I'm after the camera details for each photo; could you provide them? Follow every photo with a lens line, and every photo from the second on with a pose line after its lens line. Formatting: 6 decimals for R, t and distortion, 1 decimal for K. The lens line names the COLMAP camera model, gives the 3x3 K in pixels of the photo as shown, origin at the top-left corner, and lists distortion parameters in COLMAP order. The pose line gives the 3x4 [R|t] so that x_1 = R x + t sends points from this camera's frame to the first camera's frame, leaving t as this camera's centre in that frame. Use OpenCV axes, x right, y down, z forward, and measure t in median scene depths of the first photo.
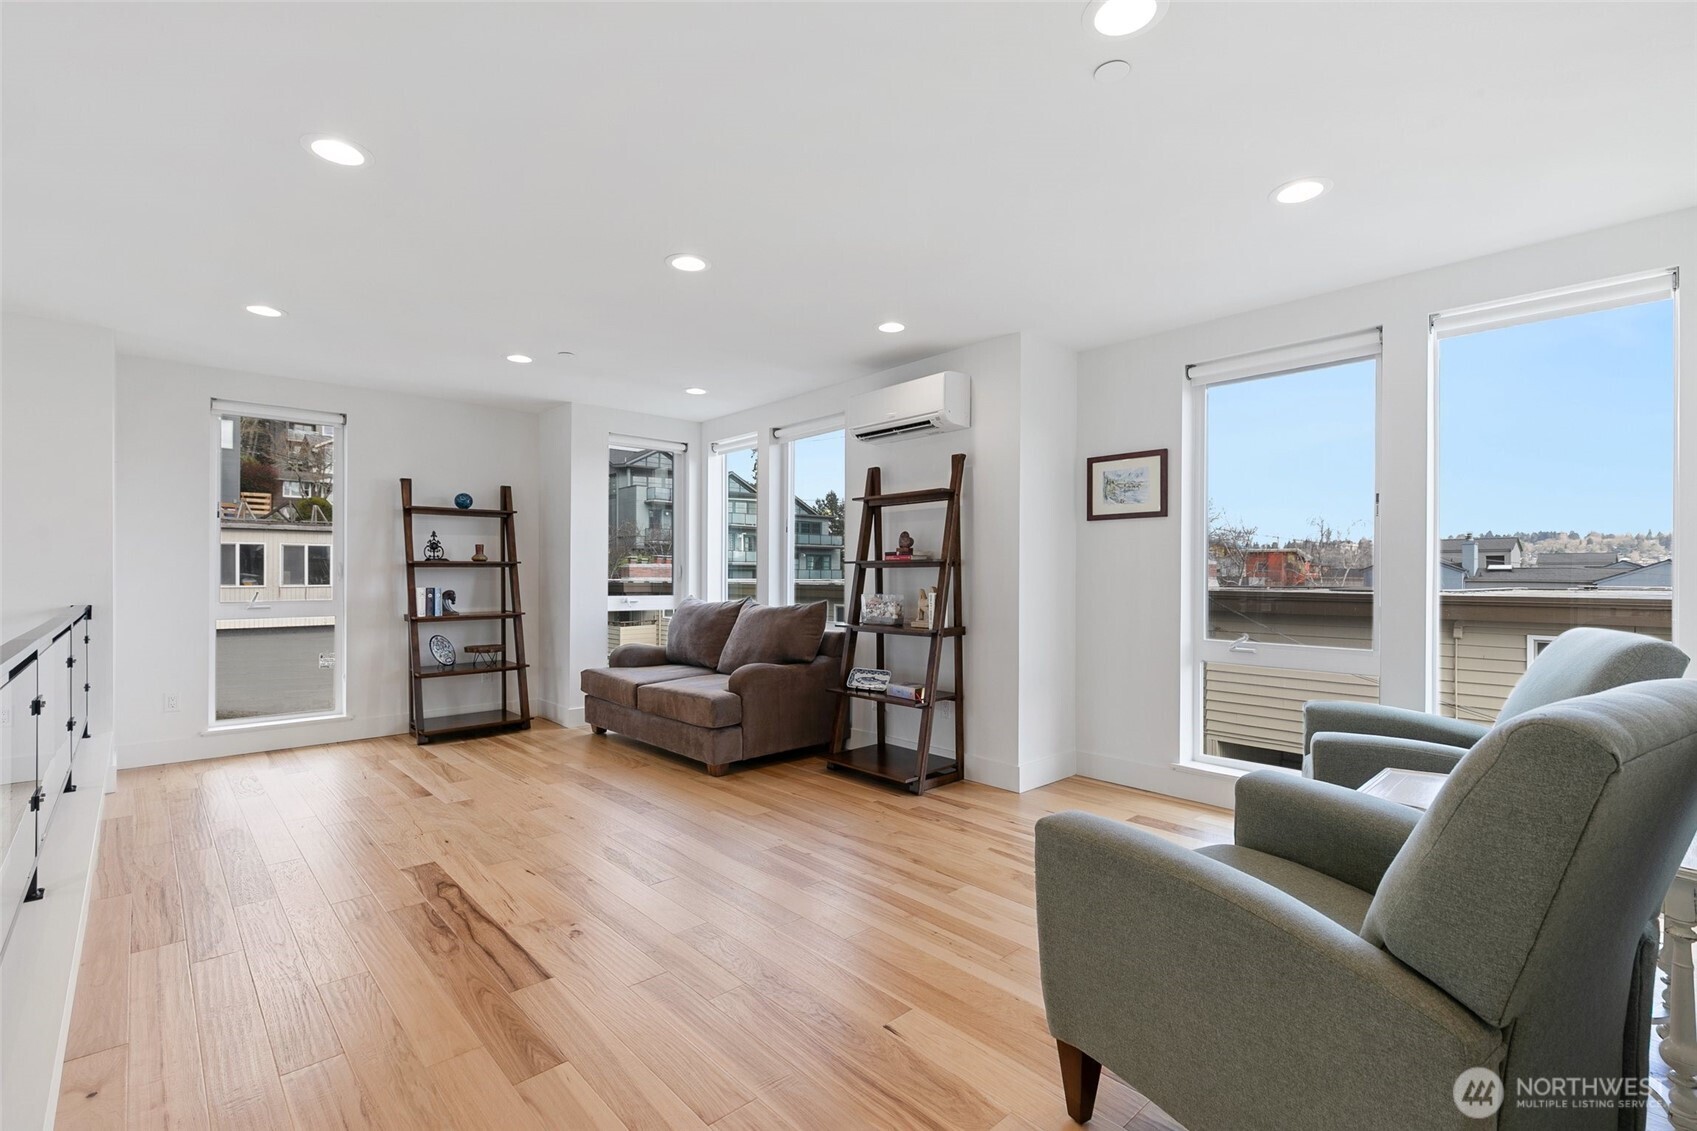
lens RADIAL K [[760.0, 0, 851.7], [0, 760.0, 577.6], [0, 0, 1]] dist [0.002316, 0.000302]
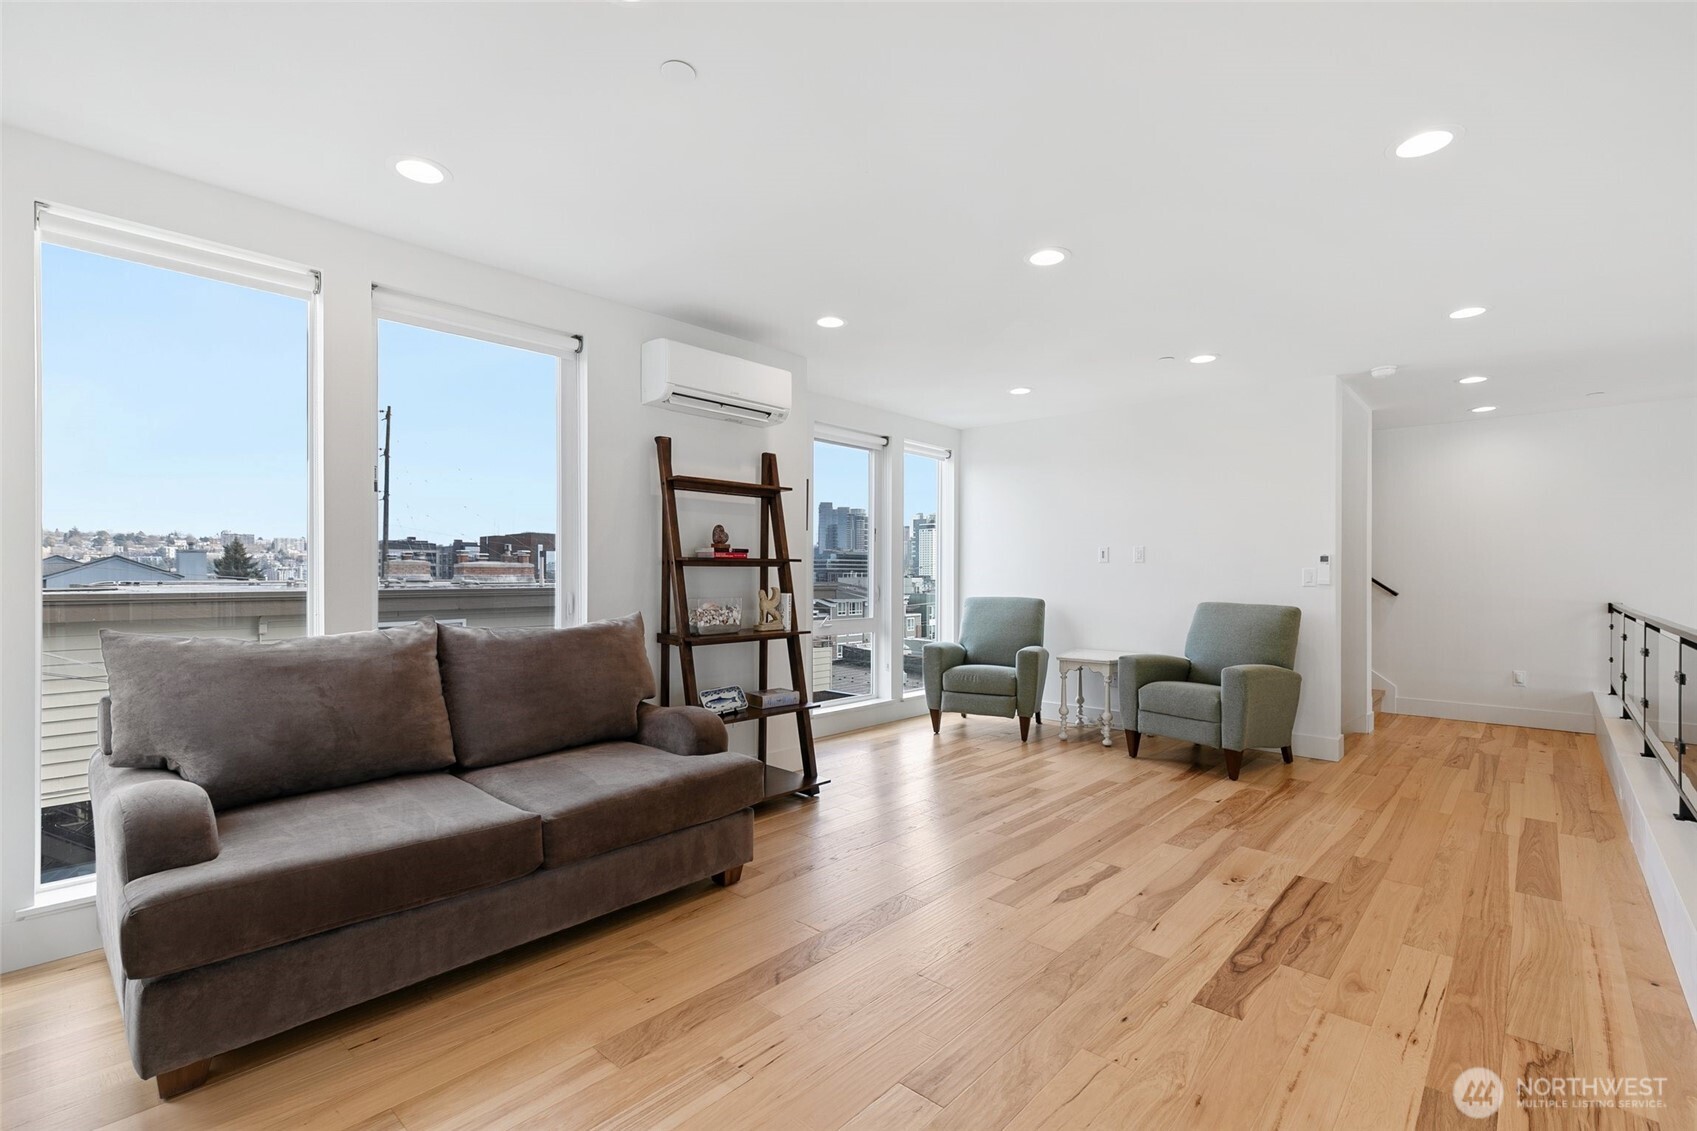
lens RADIAL K [[760.0, 0, 851.7], [0, 760.0, 577.6], [0, 0, 1]] dist [0.002316, 0.000302]
pose [[-0.083616, -0.003858, 0.996491, -1.002305], [-0.001224, 0.999992, 0.003769, -0.004430], [-0.996497, -0.000904, -0.083620, 1.140173]]
